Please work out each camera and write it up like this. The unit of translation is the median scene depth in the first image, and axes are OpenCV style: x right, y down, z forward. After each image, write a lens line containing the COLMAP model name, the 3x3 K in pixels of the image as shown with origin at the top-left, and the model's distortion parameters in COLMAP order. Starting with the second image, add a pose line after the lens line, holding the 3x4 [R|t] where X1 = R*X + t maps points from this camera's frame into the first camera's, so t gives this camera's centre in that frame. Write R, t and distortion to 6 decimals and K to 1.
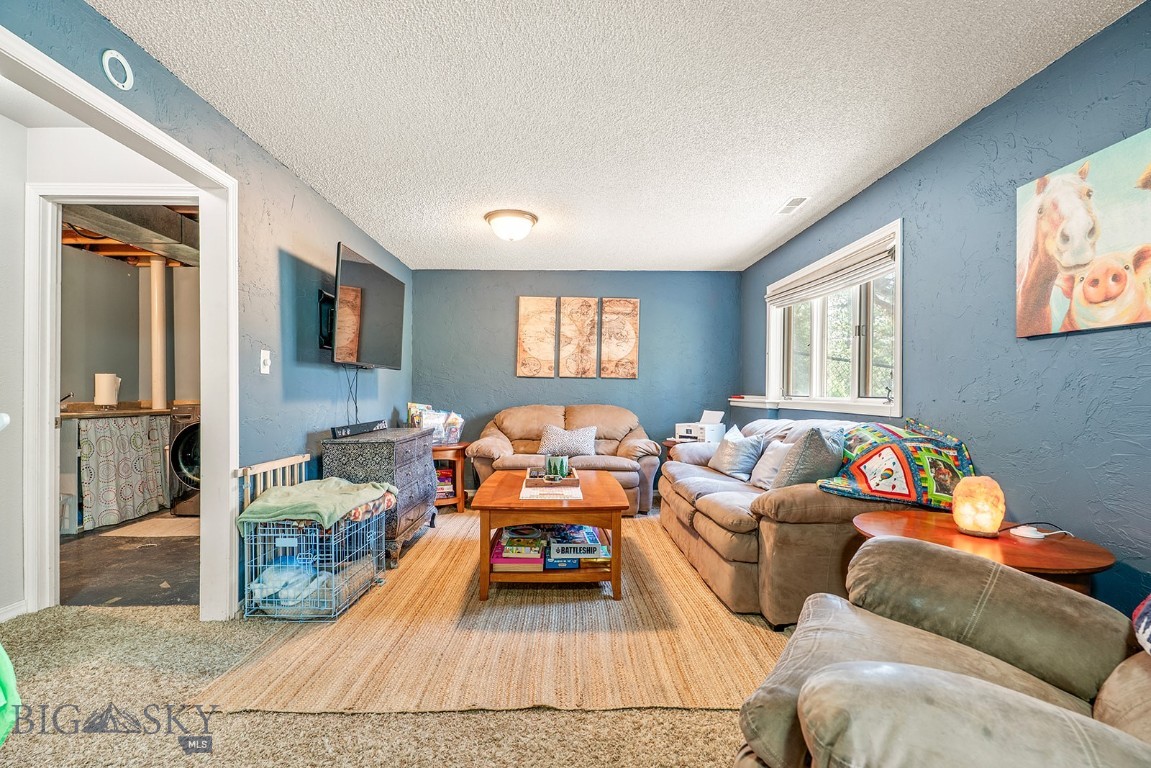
lens RADIAL K [[528.6, 0, 567.0], [0, 528.6, 399.3], [0, 0, 1]] dist [-0.000005, -0.000178]
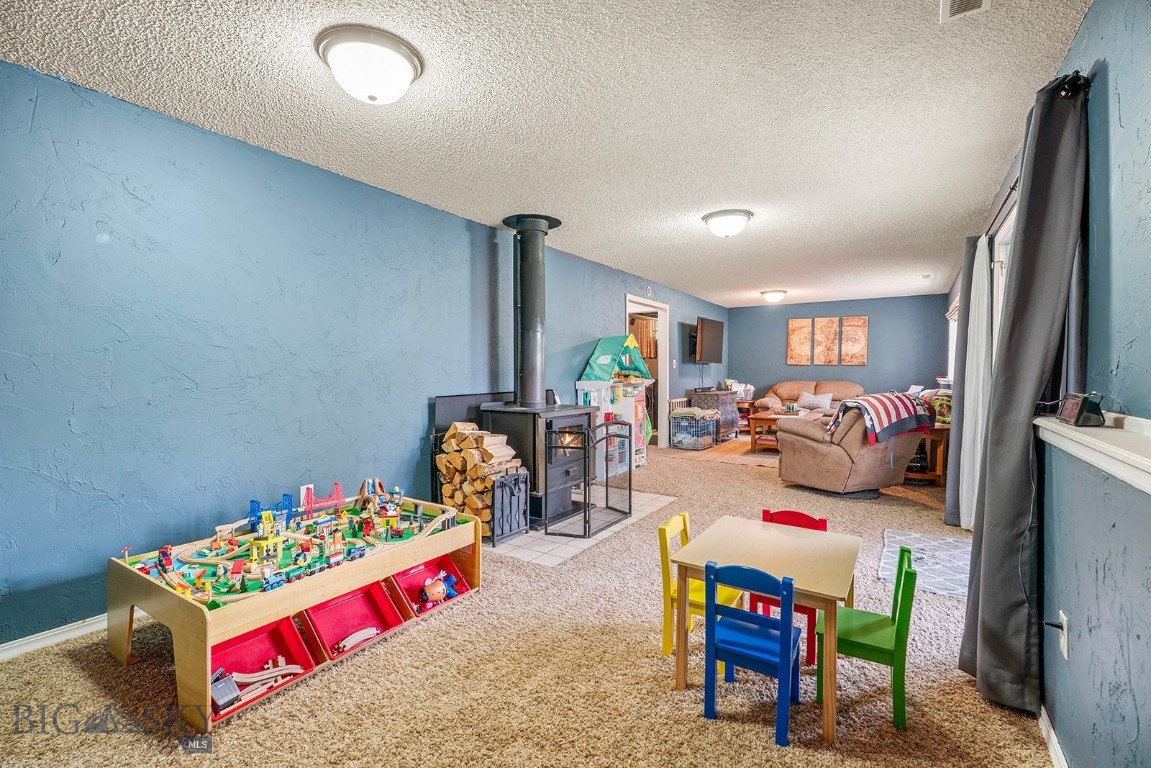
lens RADIAL K [[519.0, 0, 572.1], [0, 519.0, 373.3], [0, 0, 1]] dist [0.001321, -0.000427]
pose [[0.832622, 0.000958, -0.553841, 0.303455], [-0.005836, 0.999958, -0.007044, 0.002053], [0.553811, 0.009097, 0.832593, -0.954155]]
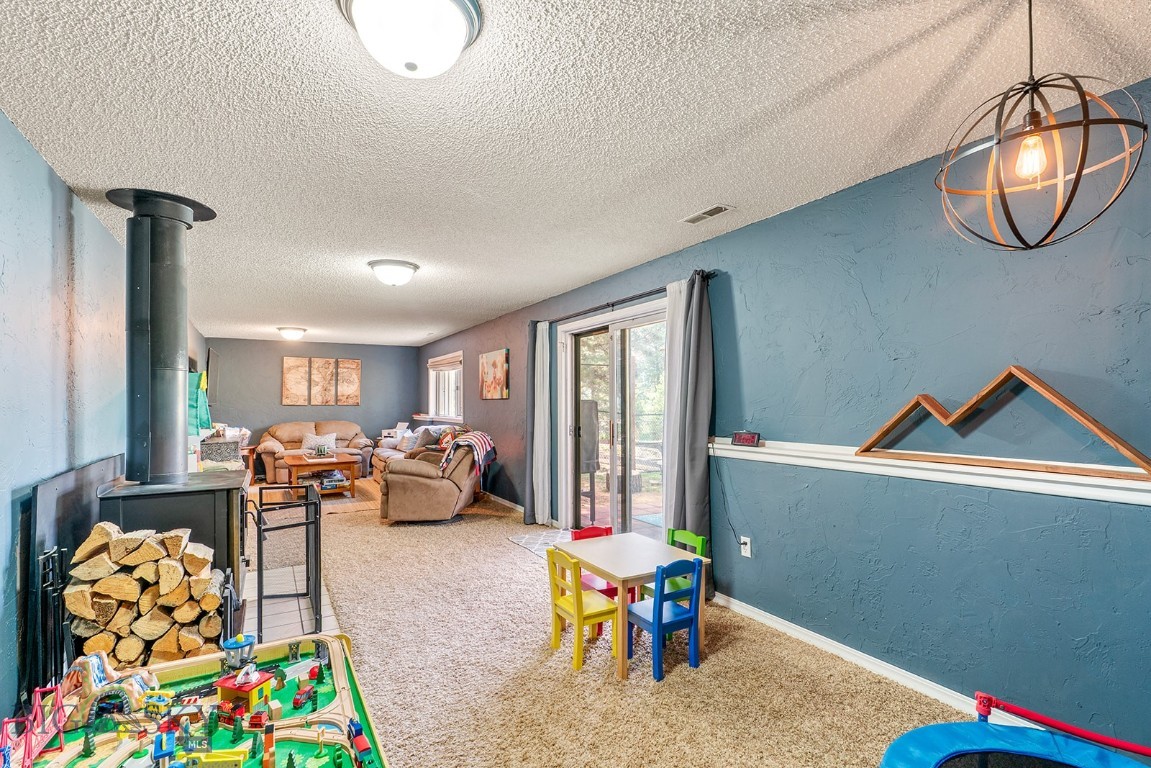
lens RADIAL K [[528.6, 0, 567.0], [0, 528.6, 399.3], [0, 0, 1]] dist [-0.000005, -0.000178]
pose [[0.873196, -0.007109, 0.487318, -0.140502], [0.016757, 0.999740, -0.015441, -0.023623], [-0.487081, 0.021650, 0.873088, -1.002989]]
